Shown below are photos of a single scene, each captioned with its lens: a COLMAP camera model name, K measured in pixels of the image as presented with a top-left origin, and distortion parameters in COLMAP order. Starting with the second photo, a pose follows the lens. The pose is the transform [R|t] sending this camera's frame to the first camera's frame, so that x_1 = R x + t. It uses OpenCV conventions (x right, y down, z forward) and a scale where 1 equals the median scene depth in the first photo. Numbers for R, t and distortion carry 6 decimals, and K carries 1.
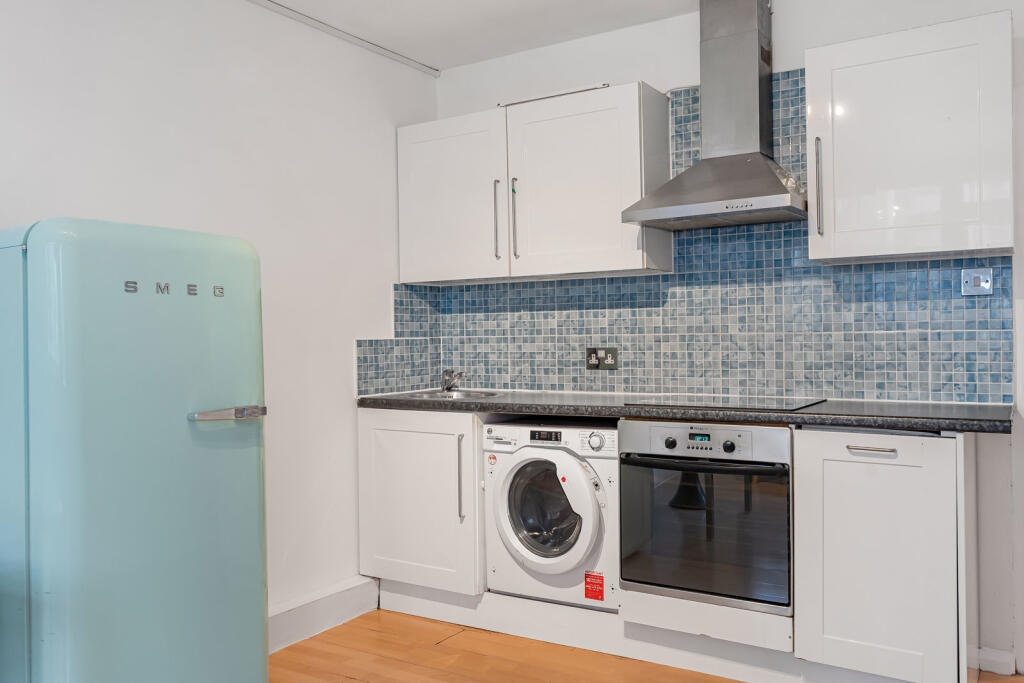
lens RADIAL K [[825.2, 0, 503.6], [0, 825.2, 336.1], [0, 0, 1]] dist [-0.015548, 0.039920]
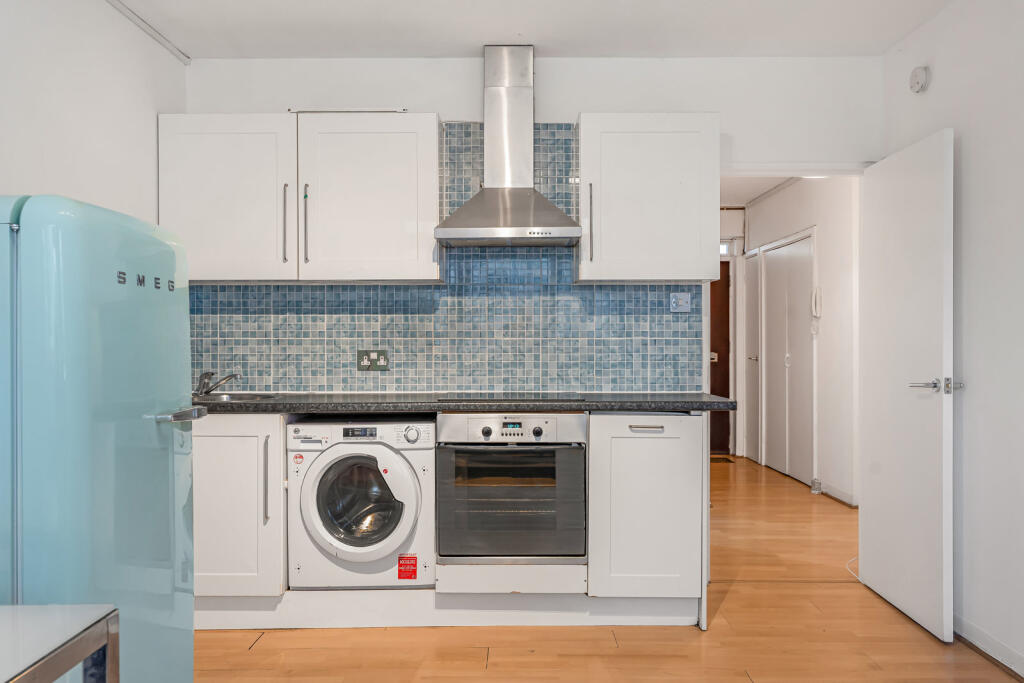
lens RADIAL K [[825.2, 0, 507.6], [0, 825.2, 337.7], [0, 0, 1]] dist [-0.015548, 0.039920]
pose [[0.846445, 0.013466, 0.532306, -0.351901], [-0.010418, 0.999908, -0.008730, 0.006335], [-0.532374, 0.001843, 0.846507, 0.000243]]
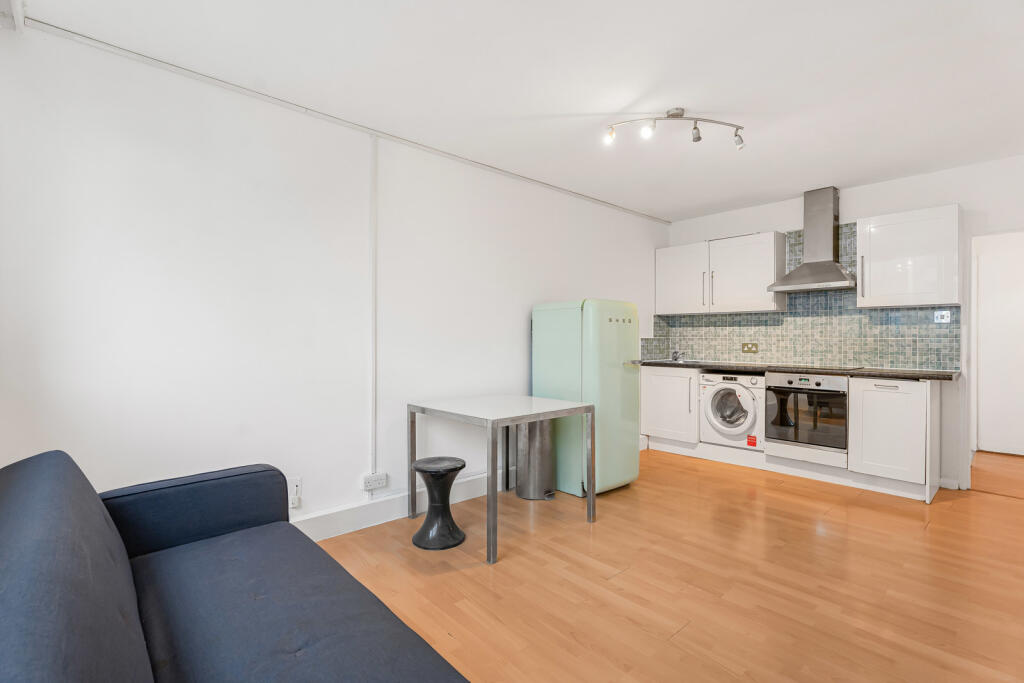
lens RADIAL K [[468.9, 0, 510.8], [0, 468.9, 338.3], [0, 0, 1]] dist [0.002981, 0.001347]
pose [[0.965504, 0.016450, -0.259867, -0.215189], [-0.015290, 0.999862, 0.006484, 0.002361], [0.259938, -0.002287, 0.965623, -0.509532]]
